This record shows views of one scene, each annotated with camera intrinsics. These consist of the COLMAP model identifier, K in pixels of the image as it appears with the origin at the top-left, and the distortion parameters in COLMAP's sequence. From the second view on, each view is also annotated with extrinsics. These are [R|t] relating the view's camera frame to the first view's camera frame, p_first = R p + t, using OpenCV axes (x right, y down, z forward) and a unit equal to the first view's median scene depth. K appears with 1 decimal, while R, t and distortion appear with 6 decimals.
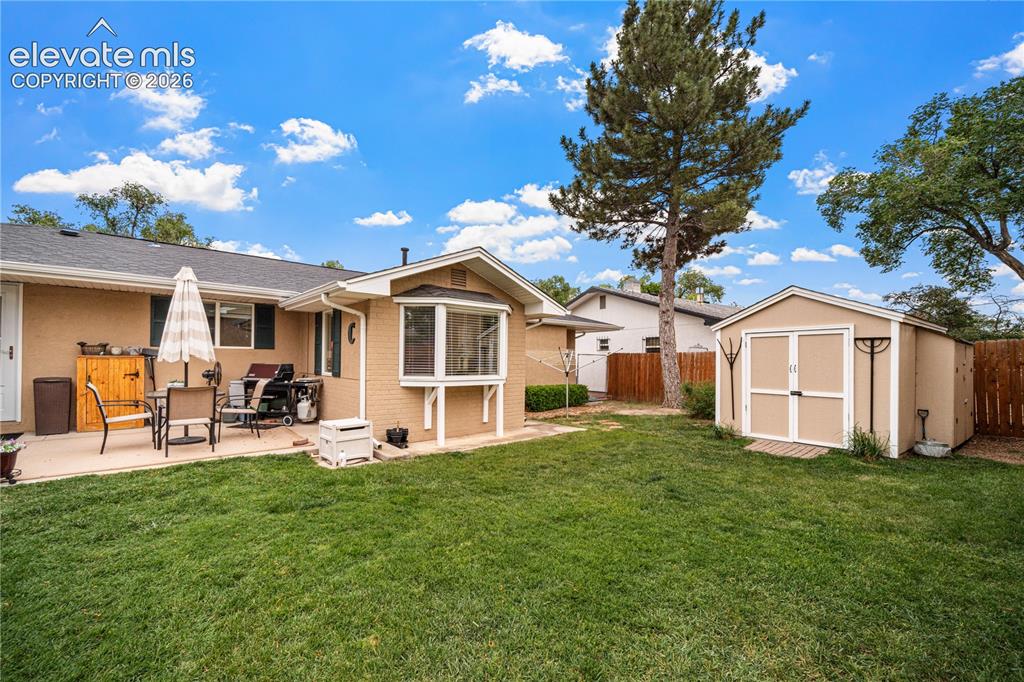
lens RADIAL K [[416.0, 0, 505.5], [0, 416.0, 357.3], [0, 0, 1]] dist [0.000701, -0.000109]
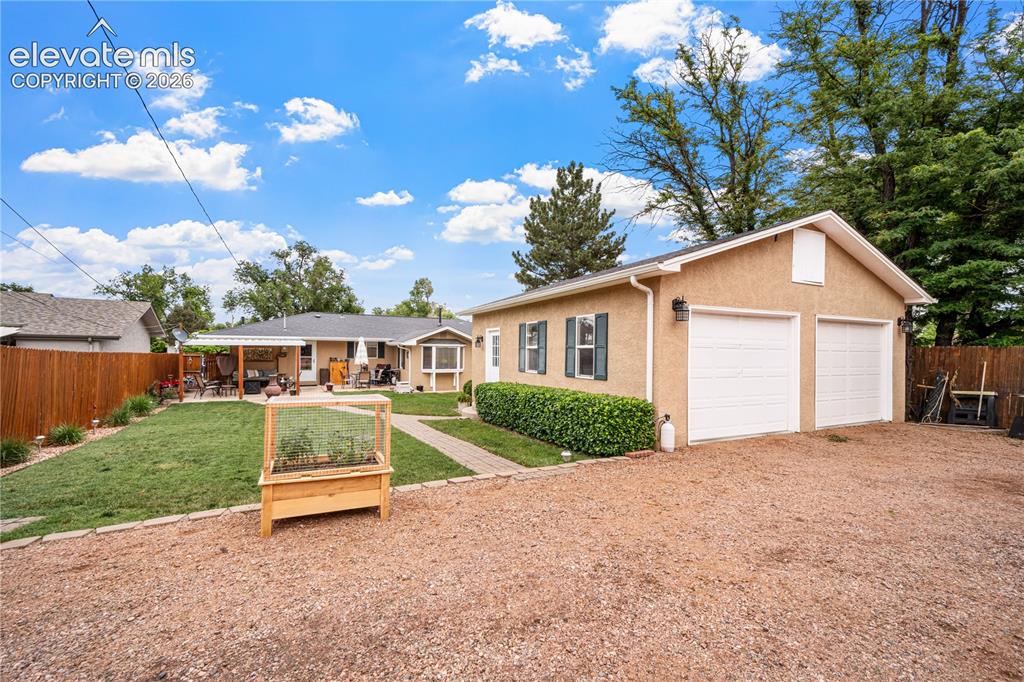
lens RADIAL K [[413.6, 0, 504.3], [0, 413.6, 351.3], [0, 0, 1]] dist [0.000738, 0.000136]
pose [[0.975562, 0.002226, -0.219712, 0.974838], [-0.000277, 0.999960, 0.008899, -0.109482], [0.219723, -0.008621, 0.975524, -1.779820]]
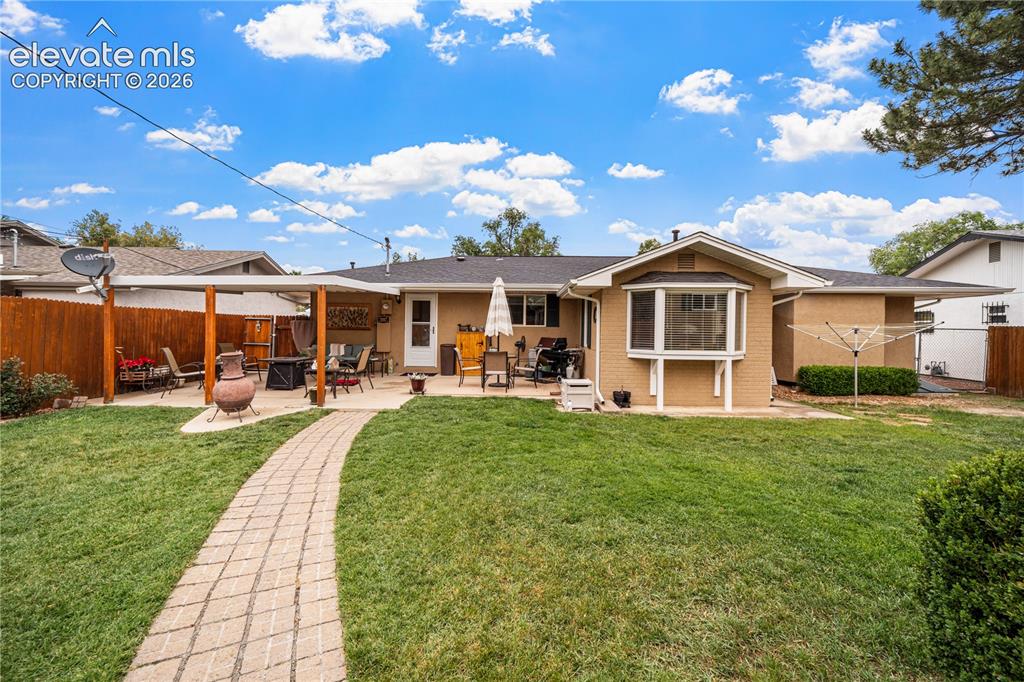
lens RADIAL K [[412.8, 0, 510.6], [0, 412.8, 330.3], [0, 0, 1]] dist [0.000248, -0.000063]
pose [[0.733223, -0.000404, -0.679988, 0.306432], [0.000316, 1.000000, -0.000254, -0.009469], [0.679988, -0.000029, 0.733223, -0.120580]]
